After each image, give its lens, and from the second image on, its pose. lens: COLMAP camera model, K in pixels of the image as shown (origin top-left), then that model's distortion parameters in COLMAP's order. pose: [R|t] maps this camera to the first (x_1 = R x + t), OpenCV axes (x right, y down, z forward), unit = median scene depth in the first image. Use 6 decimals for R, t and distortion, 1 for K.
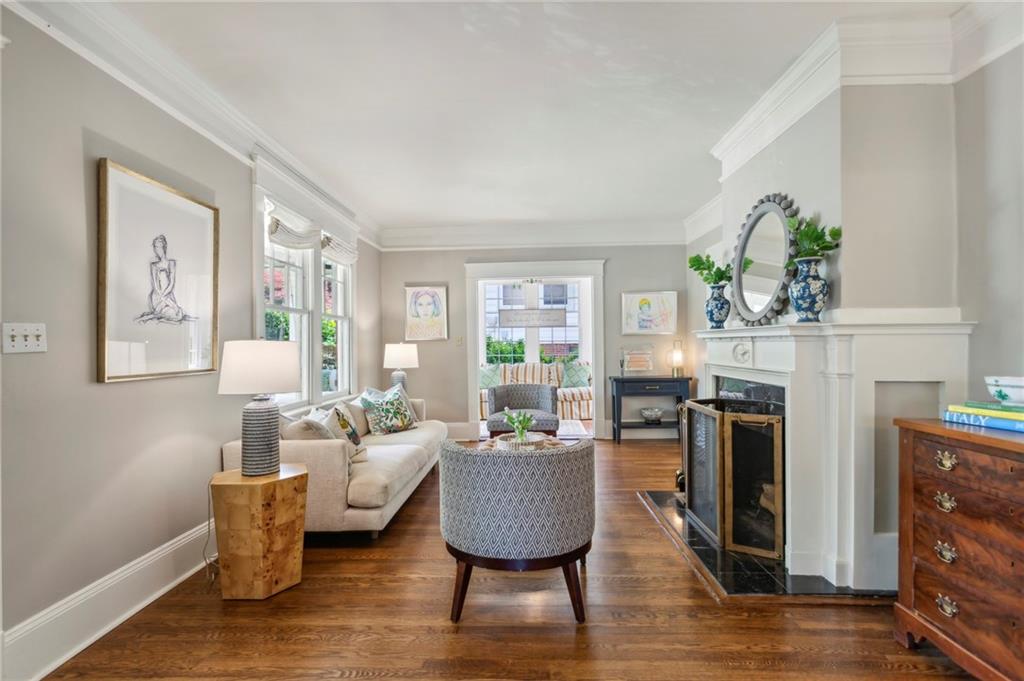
lens RADIAL K [[493.4, 0, 506.0], [0, 493.4, 344.0], [0, 0, 1]] dist [-0.002890, 0.004958]
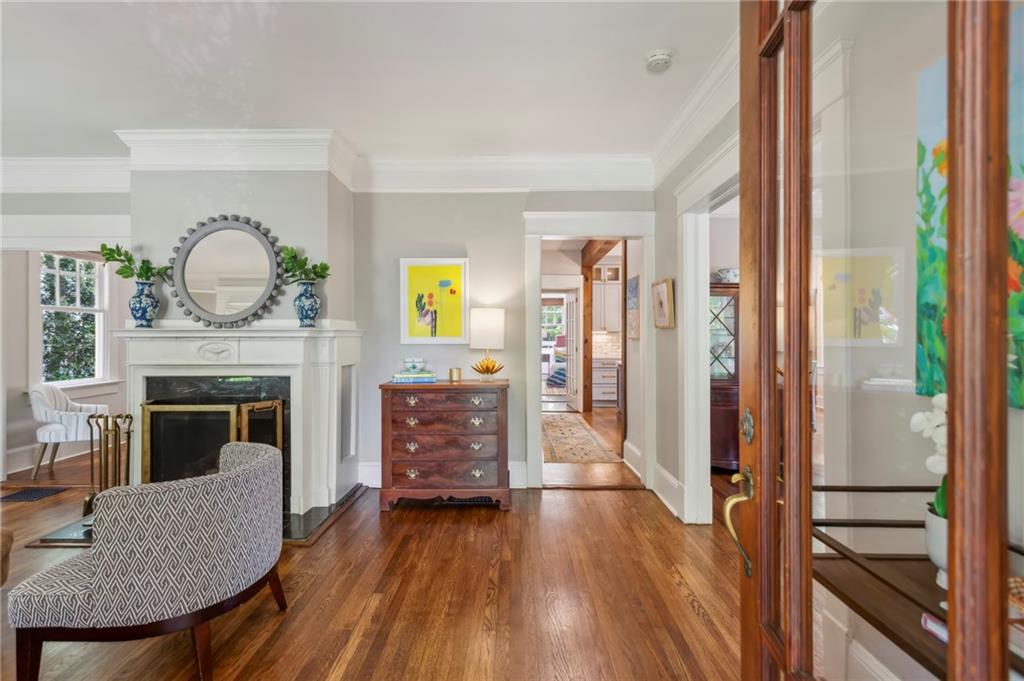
lens RADIAL K [[493.4, 0, 511.8], [0, 493.4, 337.1], [0, 0, 1]] dist [-0.002890, 0.004958]
pose [[-0.030166, 0.007196, 0.999519, -0.841873], [0.004991, 0.999963, -0.007048, -0.004156], [-0.999532, 0.004776, -0.030201, 0.499972]]
